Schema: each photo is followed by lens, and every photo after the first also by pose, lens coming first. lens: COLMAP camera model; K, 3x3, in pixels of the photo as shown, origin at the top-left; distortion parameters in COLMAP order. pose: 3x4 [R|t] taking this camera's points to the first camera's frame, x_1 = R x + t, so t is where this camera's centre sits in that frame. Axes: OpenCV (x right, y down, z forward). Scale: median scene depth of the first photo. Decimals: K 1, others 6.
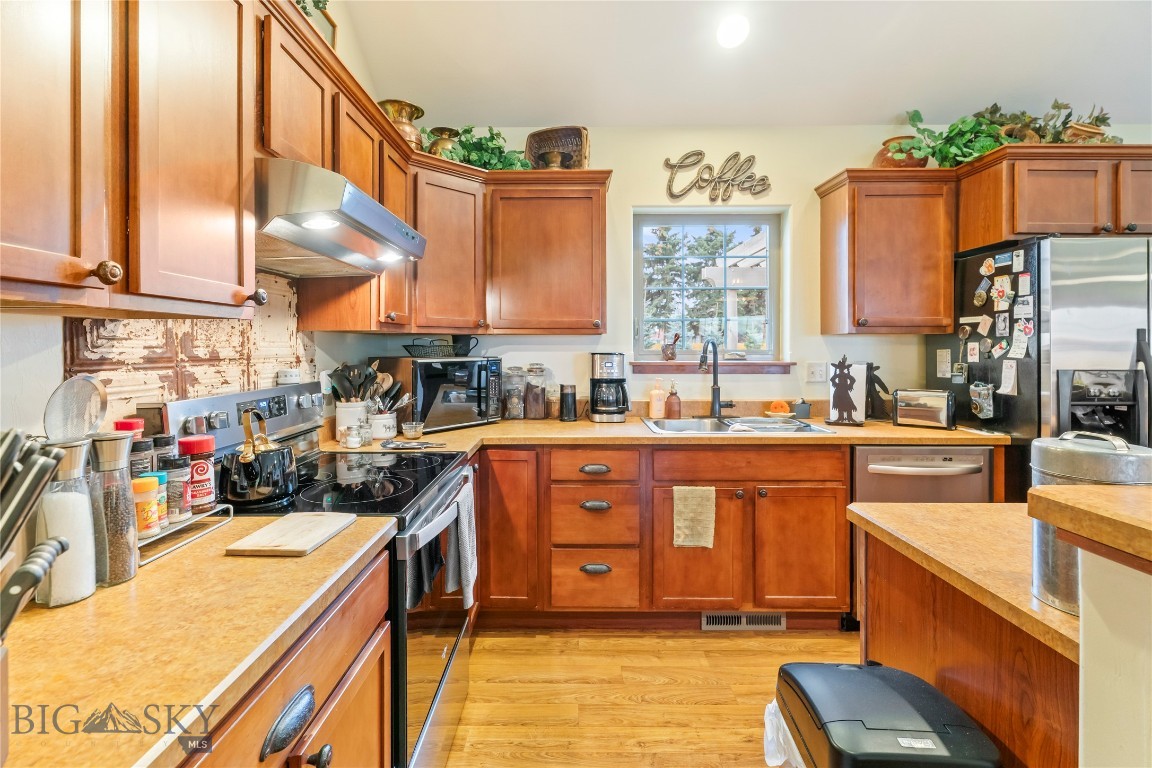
lens RADIAL K [[523.9, 0, 568.6], [0, 523.9, 365.6], [0, 0, 1]] dist [0.000266, 0.000176]
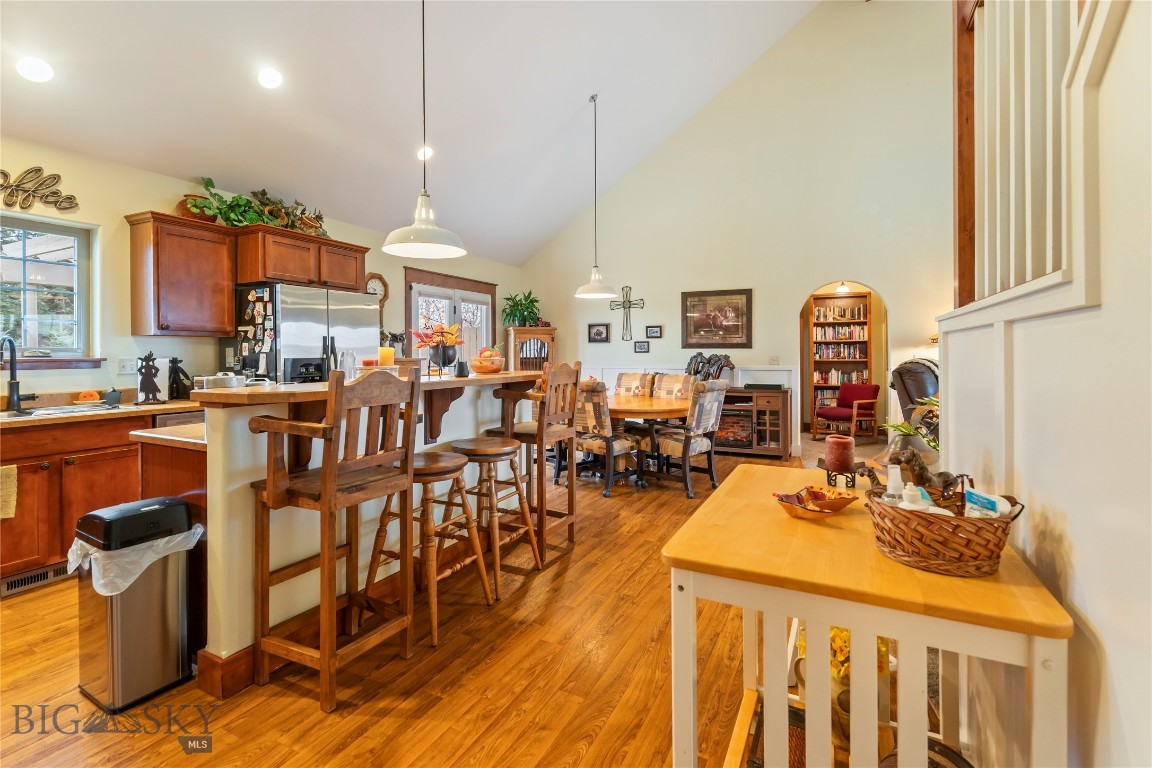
lens RADIAL K [[527.1, 0, 575.6], [0, 527.1, 348.0], [0, 0, 1]] dist [-0.004208, -0.001348]
pose [[0.442448, 0.008598, 0.896753, -0.183686], [0.033619, 0.999092, -0.026166, 0.042496], [-0.896164, 0.041726, 0.441757, -0.540793]]
